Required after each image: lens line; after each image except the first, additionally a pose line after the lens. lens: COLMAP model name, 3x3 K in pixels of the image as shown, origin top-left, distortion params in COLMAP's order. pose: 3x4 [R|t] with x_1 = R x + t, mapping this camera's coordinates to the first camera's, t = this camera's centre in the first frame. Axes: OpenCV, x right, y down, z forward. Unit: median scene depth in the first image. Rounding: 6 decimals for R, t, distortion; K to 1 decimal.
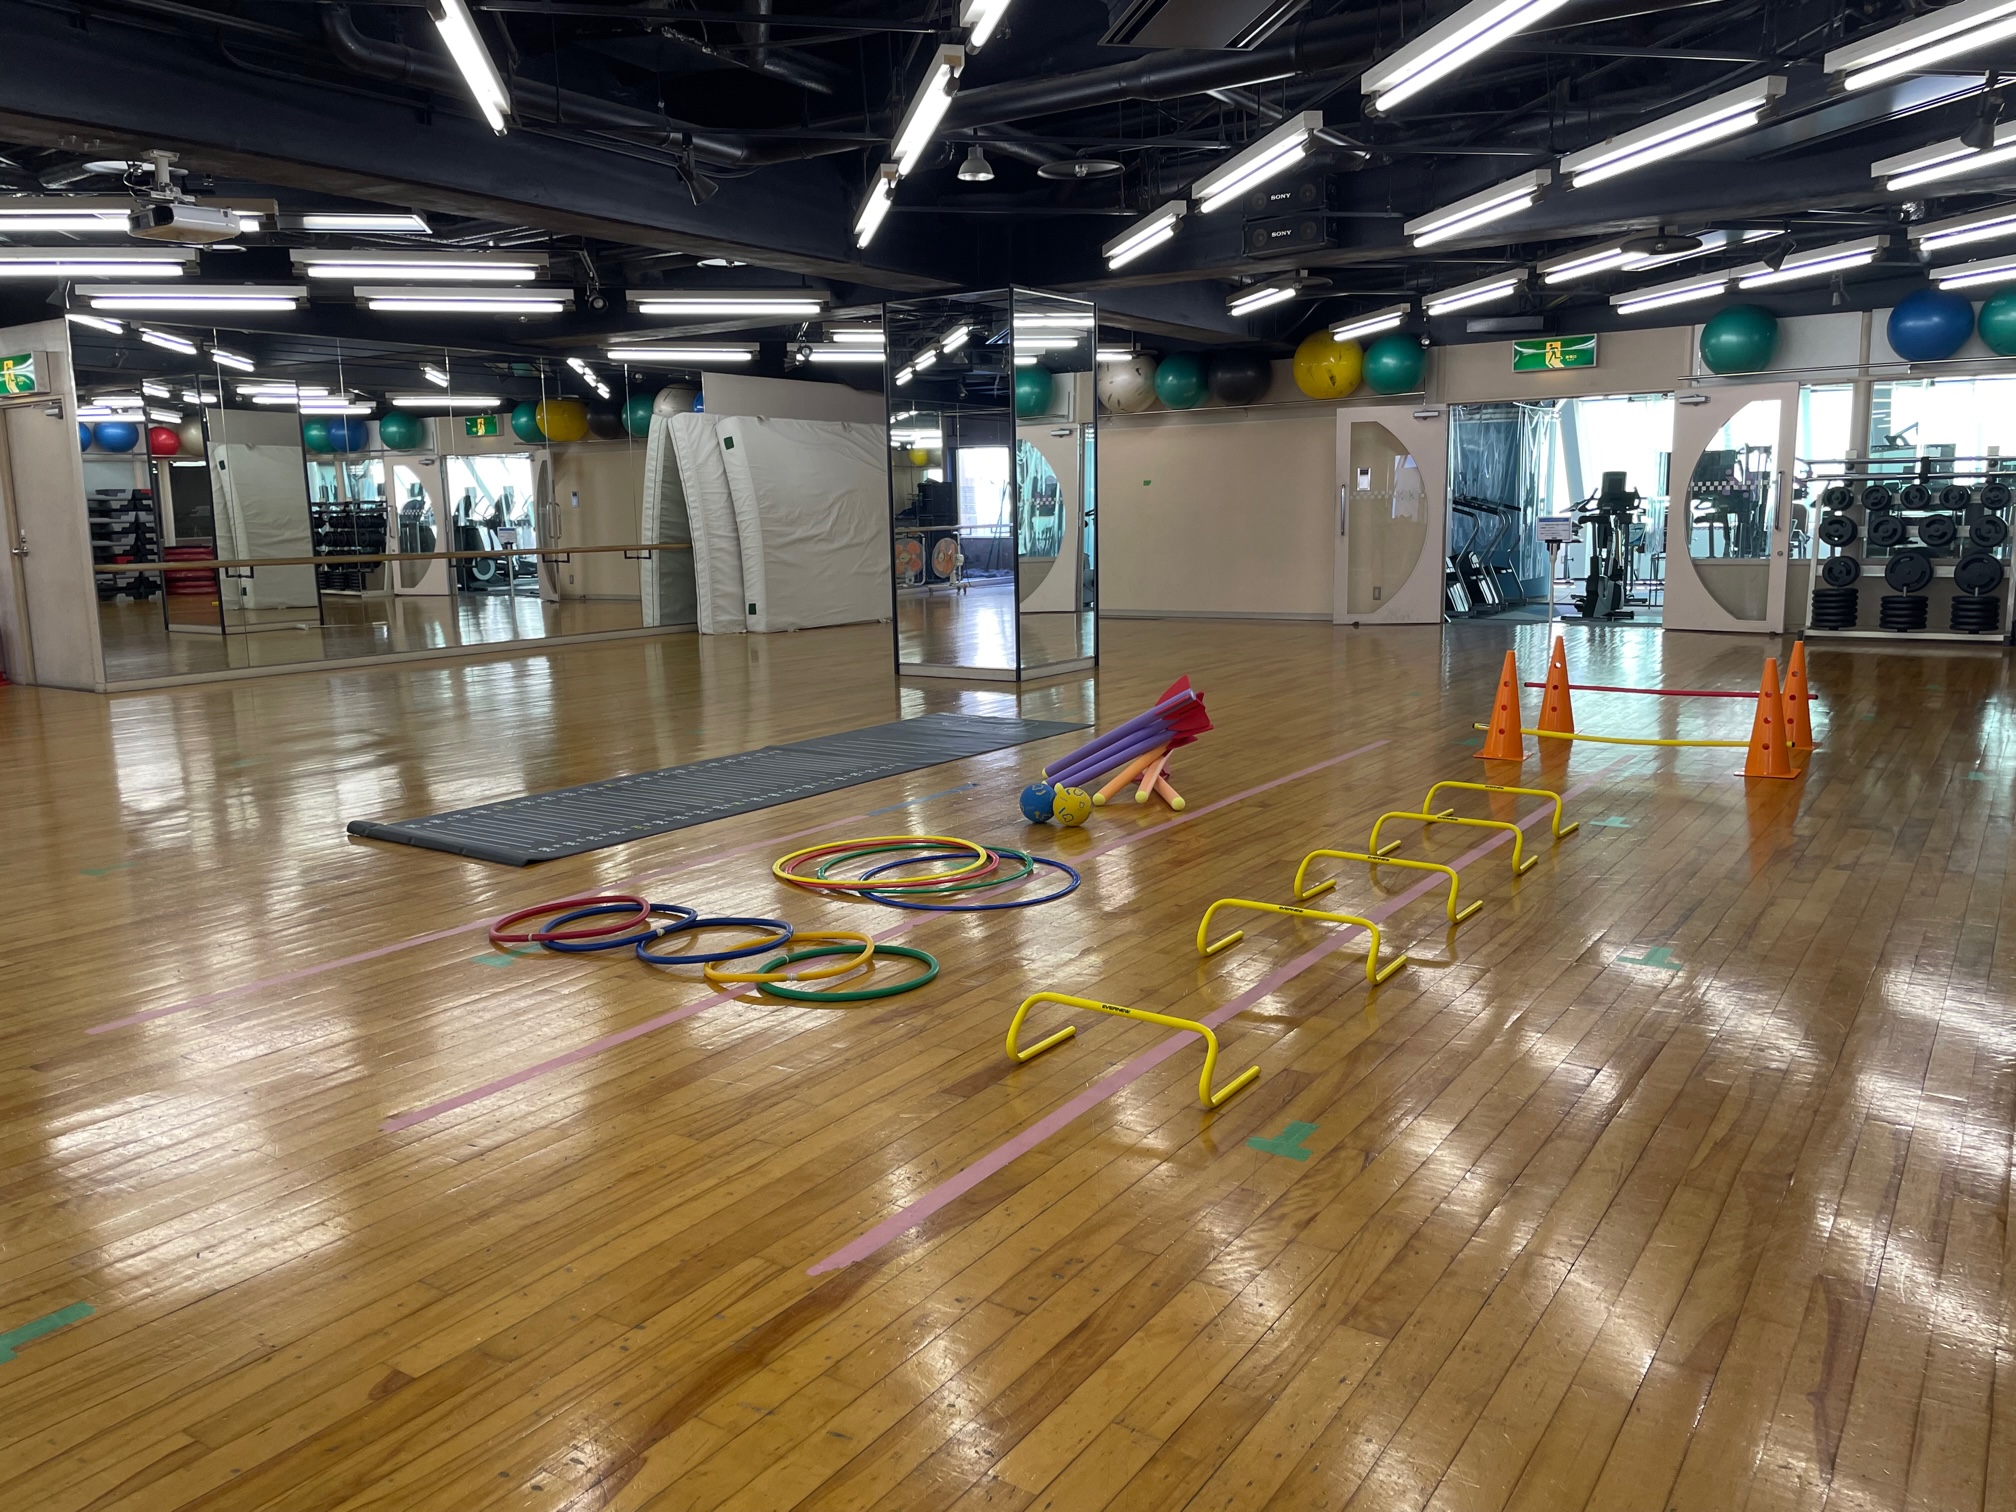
lens RADIAL K [[1540.3, 0, 1011.2], [0, 1540.3, 749.8], [0, 0, 1]] dist [0.079022, -0.095616]
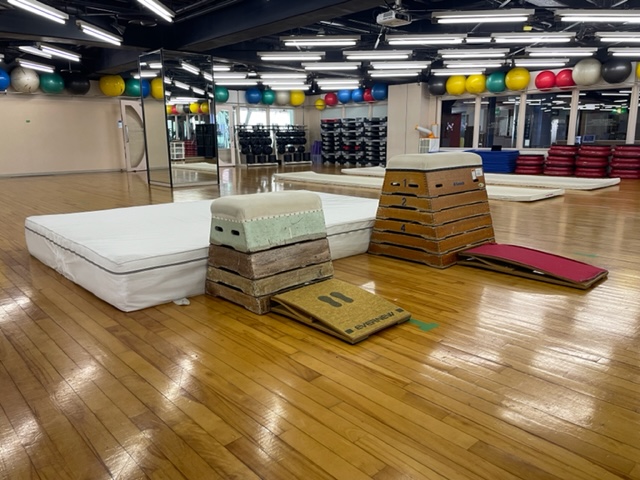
lens RADIAL K [[489.0, 0, 319.3], [0, 489.0, 237.4], [0, 0, 1]] dist [0.079022, -0.095616]
pose [[0.226669, -0.185781, 0.956089, -0.915284], [0.145443, 0.977089, 0.155380, -0.070383], [-0.963051, 0.103837, 0.248496, 0.560025]]
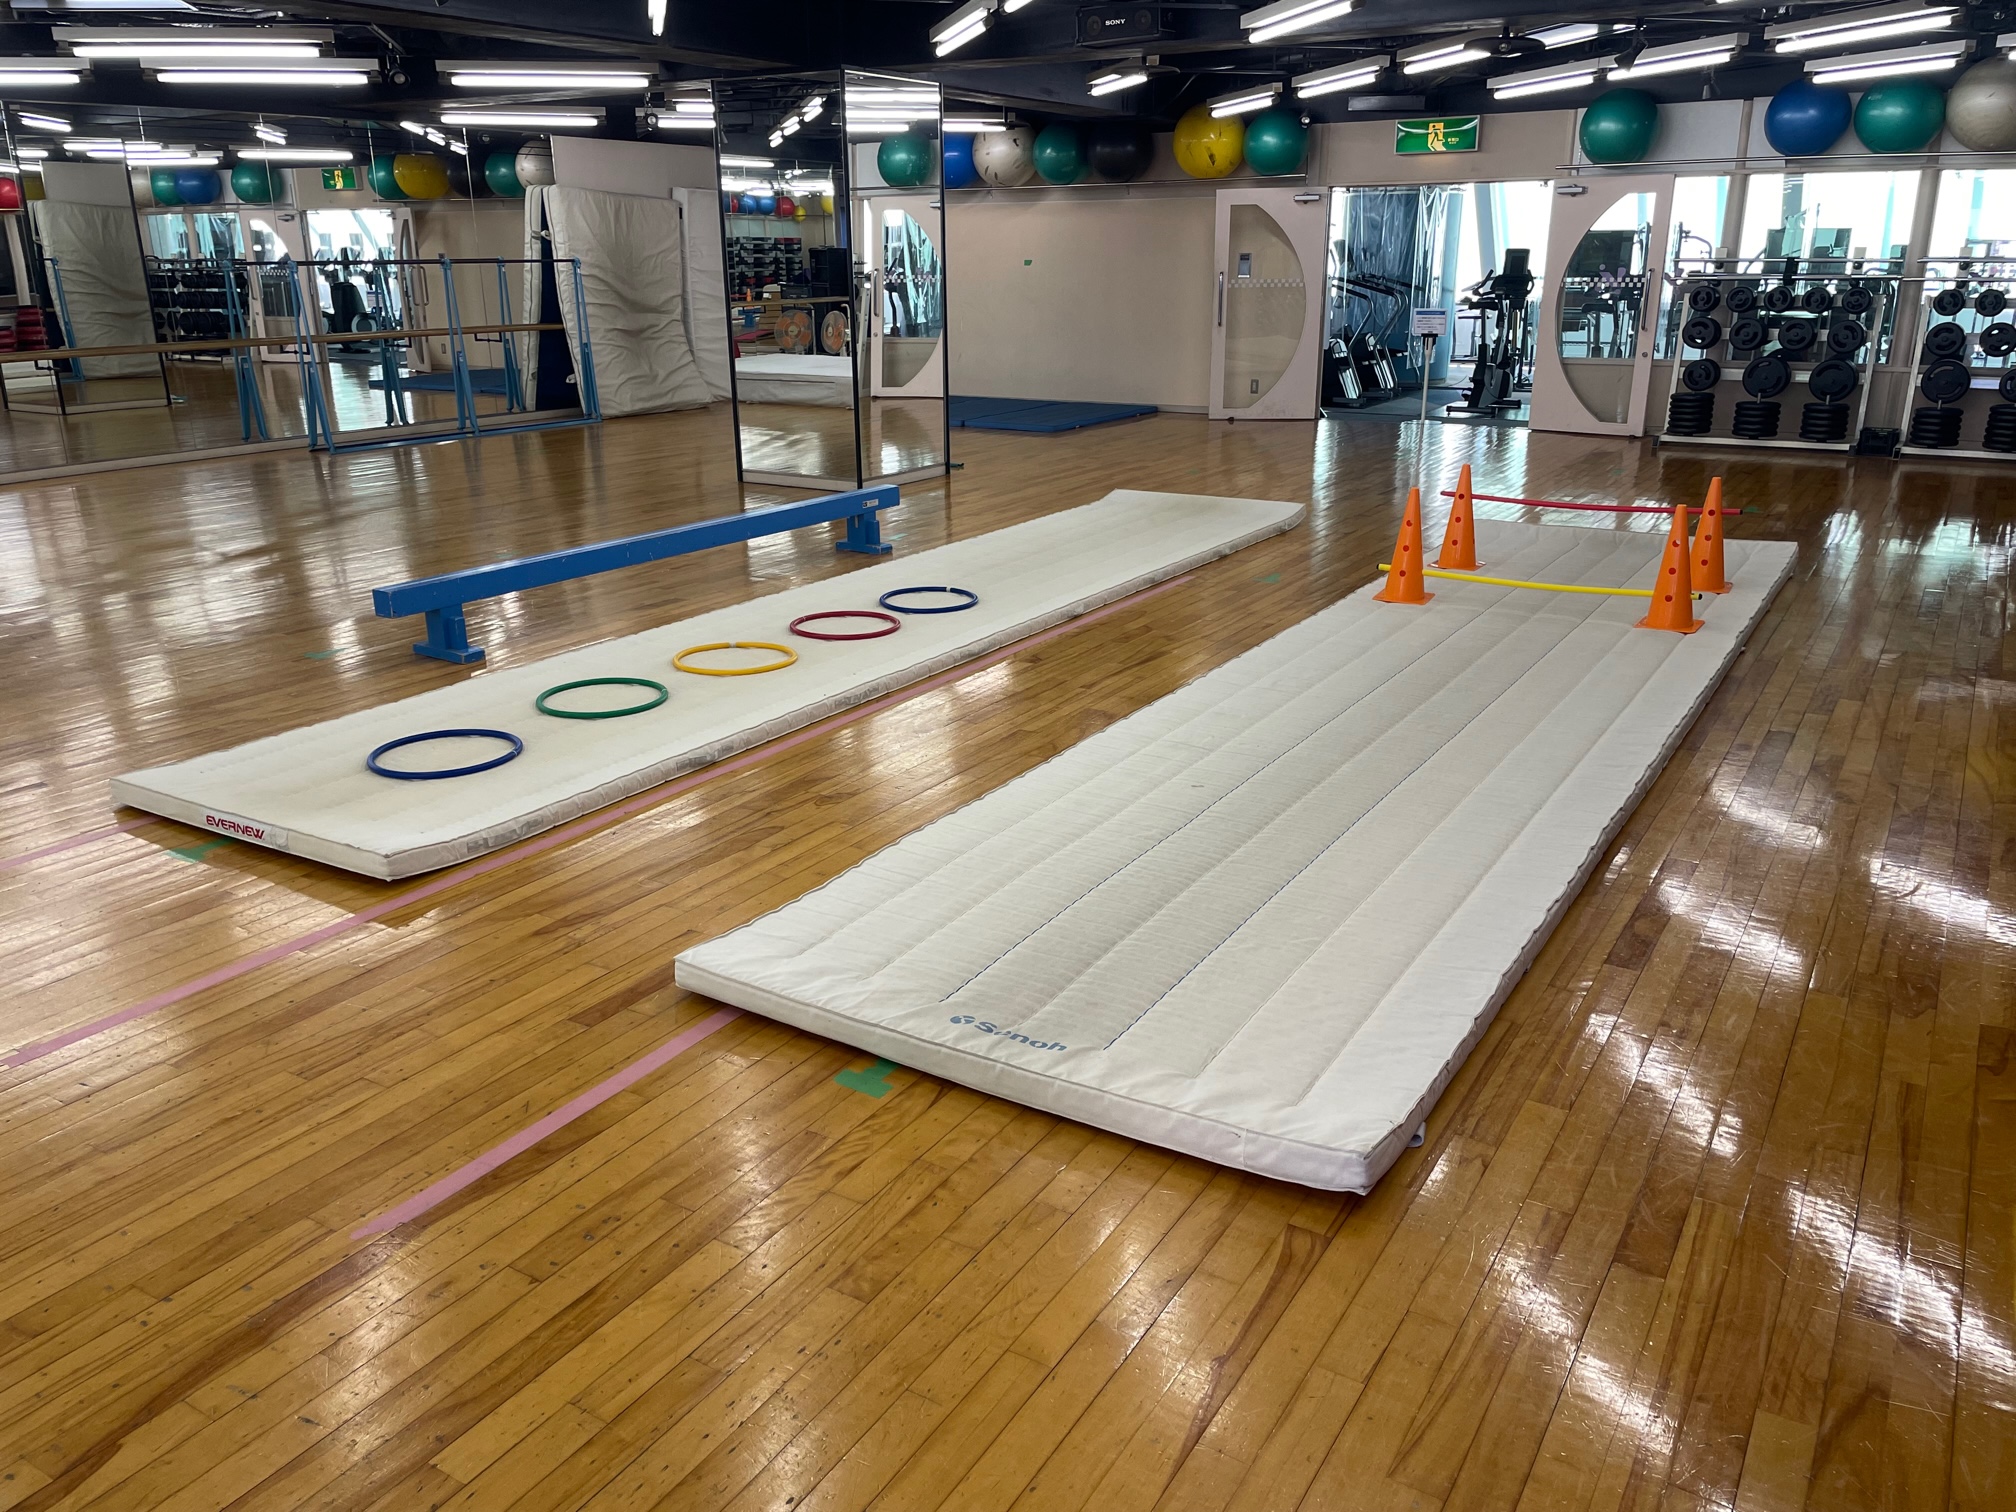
lens RADIAL K [[1540.3, 0, 990.5], [0, 1540.3, 759.5], [0, 0, 1]] dist [0.079022, -0.095616]
pose [[0.999253, -0.000733, 0.038637, 0.043356], [-0.005217, 0.988110, 0.153660, -0.024469], [-0.038290, -0.153746, 0.987368, -0.001954]]
